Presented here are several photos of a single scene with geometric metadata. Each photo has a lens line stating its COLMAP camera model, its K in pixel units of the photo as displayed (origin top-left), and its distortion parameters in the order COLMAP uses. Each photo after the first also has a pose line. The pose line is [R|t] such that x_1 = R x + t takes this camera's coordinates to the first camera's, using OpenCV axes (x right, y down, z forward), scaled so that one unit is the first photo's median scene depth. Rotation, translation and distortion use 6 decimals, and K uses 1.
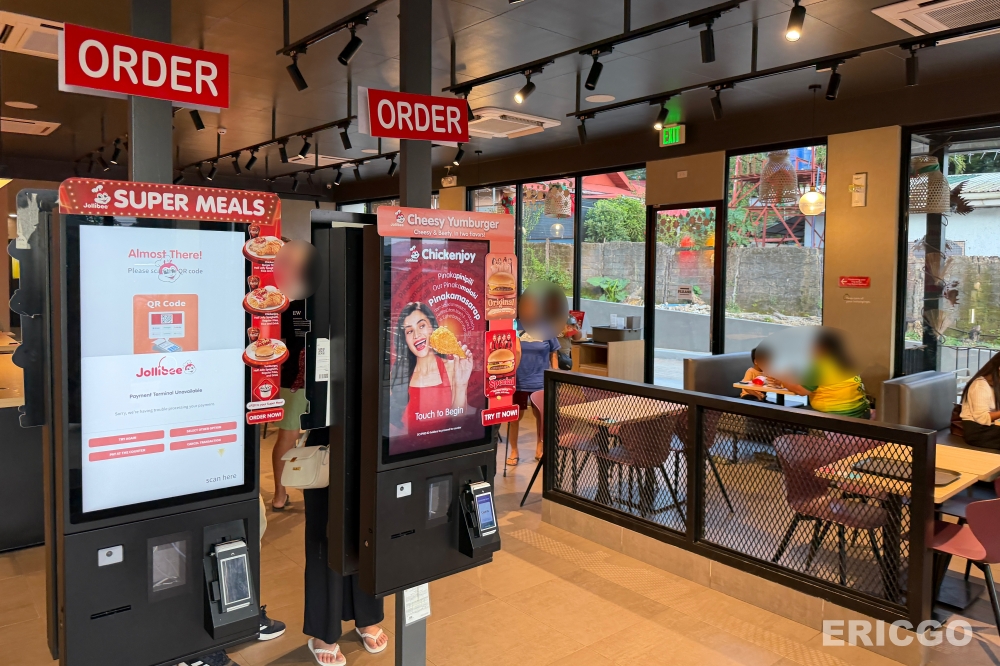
lens RADIAL K [[731.2, 0, 498.5], [0, 731.2, 302.6], [0, 0, 1]] dist [0.001560, -0.008107]
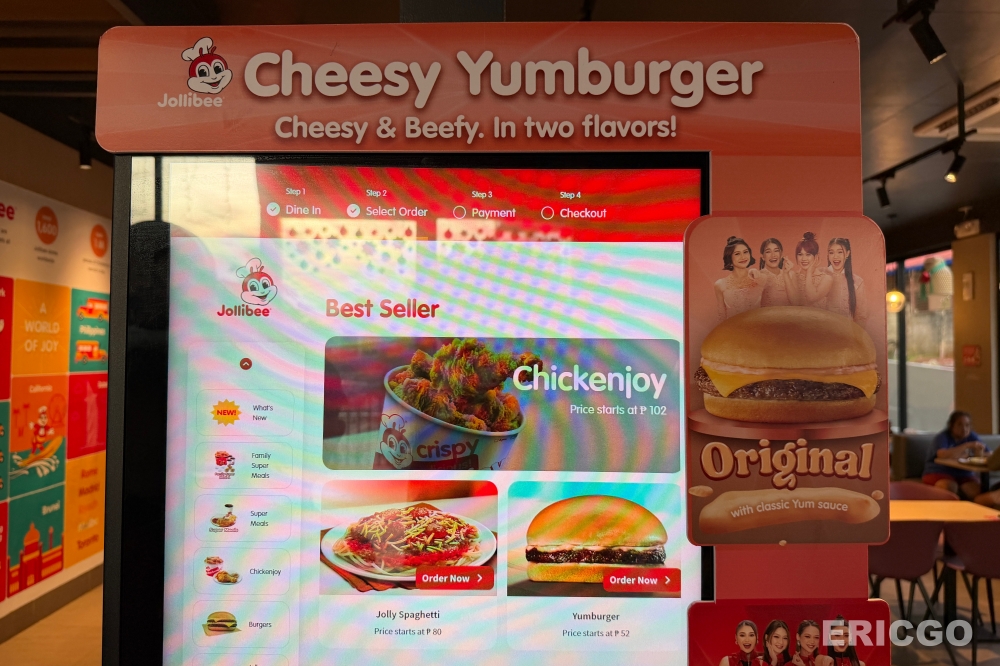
lens RADIAL K [[695.8, 0, 500.0], [0, 695.8, 333.0], [0, 0, 1]] dist [-0.000650, -0.006467]
pose [[0.768248, -0.023185, -0.639732, 0.065312], [-0.026062, 0.997383, -0.067444, -0.019625], [0.639621, 0.068486, 0.765633, 0.802174]]
